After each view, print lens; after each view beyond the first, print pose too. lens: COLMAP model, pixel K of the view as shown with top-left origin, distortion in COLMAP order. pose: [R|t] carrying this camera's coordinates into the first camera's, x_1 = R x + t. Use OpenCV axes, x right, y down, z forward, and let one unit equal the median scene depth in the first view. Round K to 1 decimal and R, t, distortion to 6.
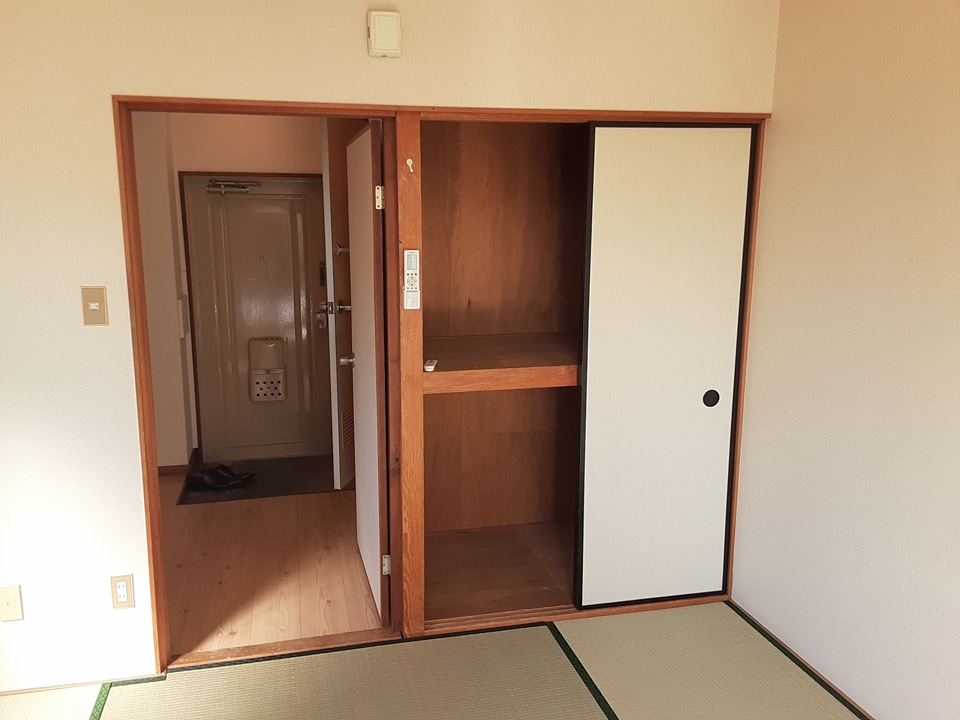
lens RADIAL K [[792.0, 0, 446.4], [0, 792.0, 367.7], [0, 0, 1]] dist [0.093979, -0.027574]
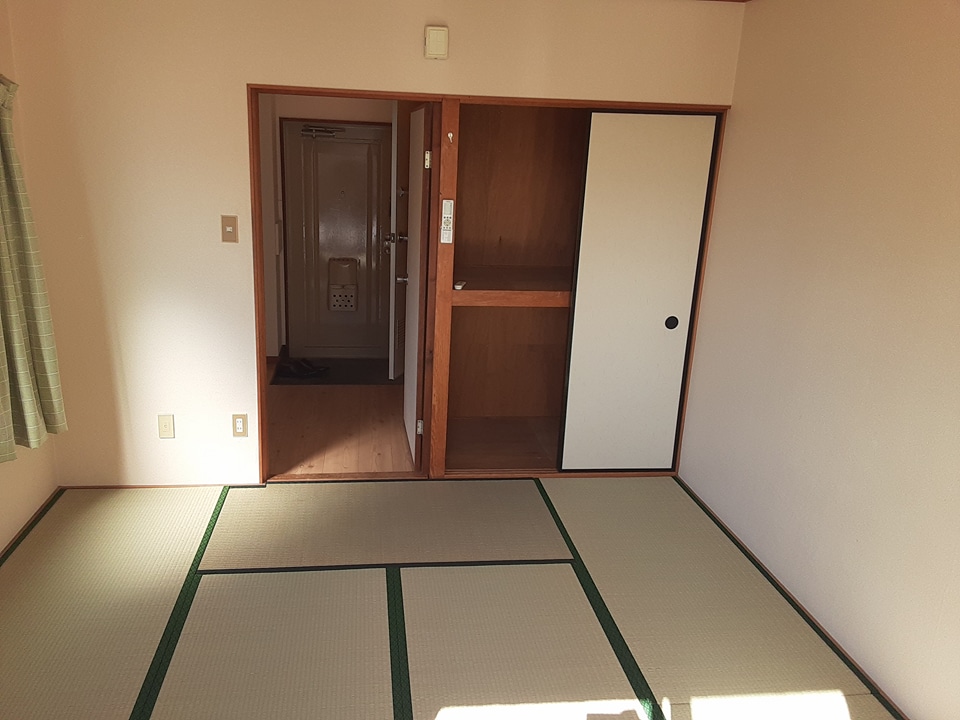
lens RADIAL K [[821.0, 0, 456.3], [0, 821.0, 371.6], [0, 0, 1]] dist [0.094757, 0.000528]
pose [[0.994486, 0.067277, -0.080447, 0.087814], [-0.060114, 0.994272, 0.088369, 0.018026], [0.085932, -0.083046, 0.992834, -0.374679]]
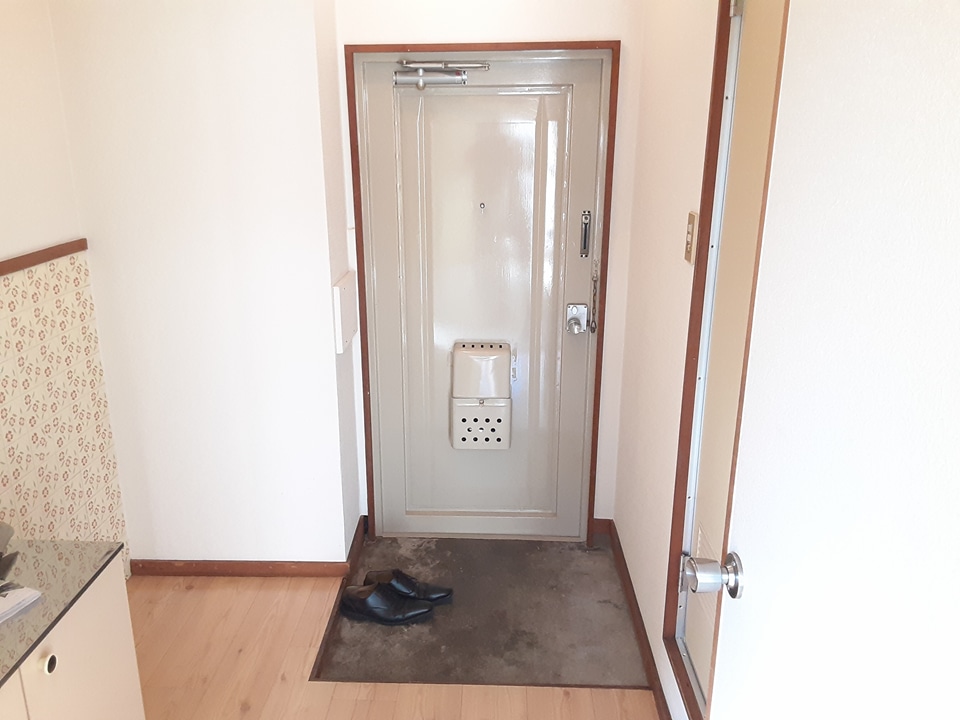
lens RADIAL K [[792.0, 0, 447.7], [0, 792.0, 381.2], [0, 0, 1]] dist [0.093979, -0.027574]
pose [[0.967157, 0.078936, -0.241612, -0.162171], [-0.042992, 0.987662, 0.150584, -0.146083], [0.250517, -0.135251, 0.958618, 0.650352]]
